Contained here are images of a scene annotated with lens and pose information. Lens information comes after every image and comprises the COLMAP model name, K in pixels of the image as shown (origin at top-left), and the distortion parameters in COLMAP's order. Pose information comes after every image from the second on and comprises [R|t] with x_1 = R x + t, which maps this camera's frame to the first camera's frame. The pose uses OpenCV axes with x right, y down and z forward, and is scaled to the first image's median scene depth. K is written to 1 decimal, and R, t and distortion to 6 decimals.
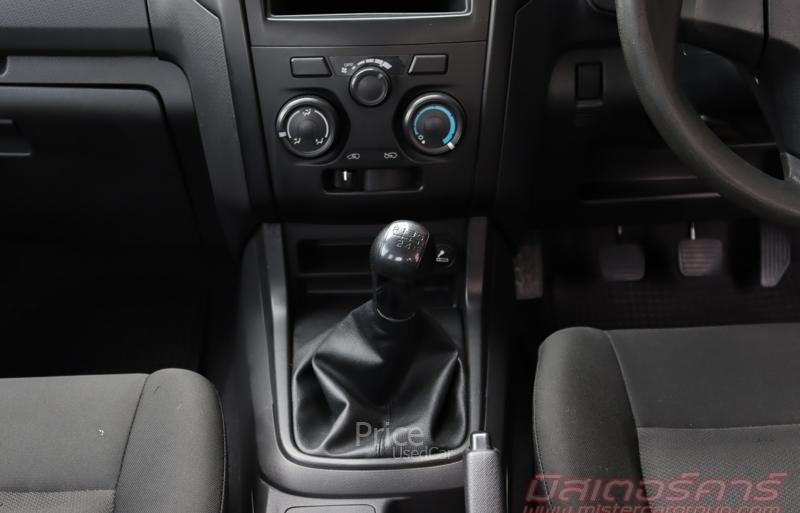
lens RADIAL K [[1095.9, 0, 398.9], [0, 1095.9, 259.9], [0, 0, 1]] dist [0.027750, 0.000000]
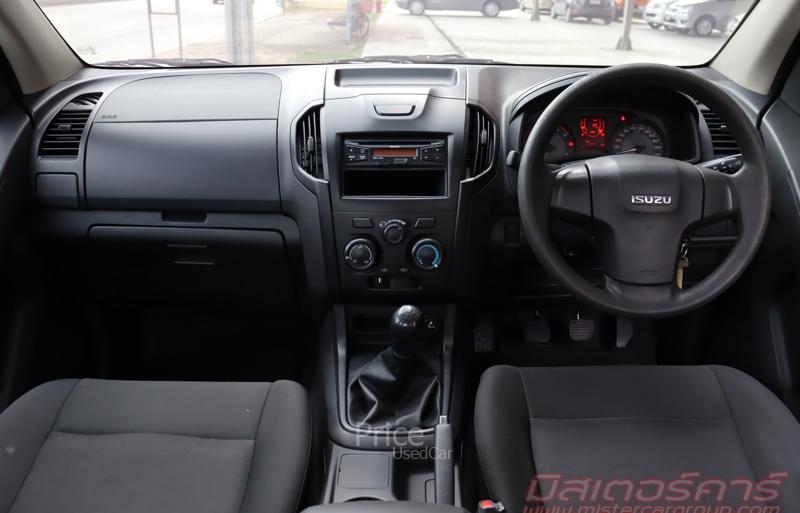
lens RADIAL K [[670.9, 0, 404.5], [0, 670.9, 251.0], [0, 0, 1]] dist [-0.121041, 0.002201]
pose [[0.999466, 0.025937, -0.019869, 0.015570], [-0.028058, 0.992945, -0.115207, 0.004887], [0.016741, 0.115703, 0.993143, -0.149343]]
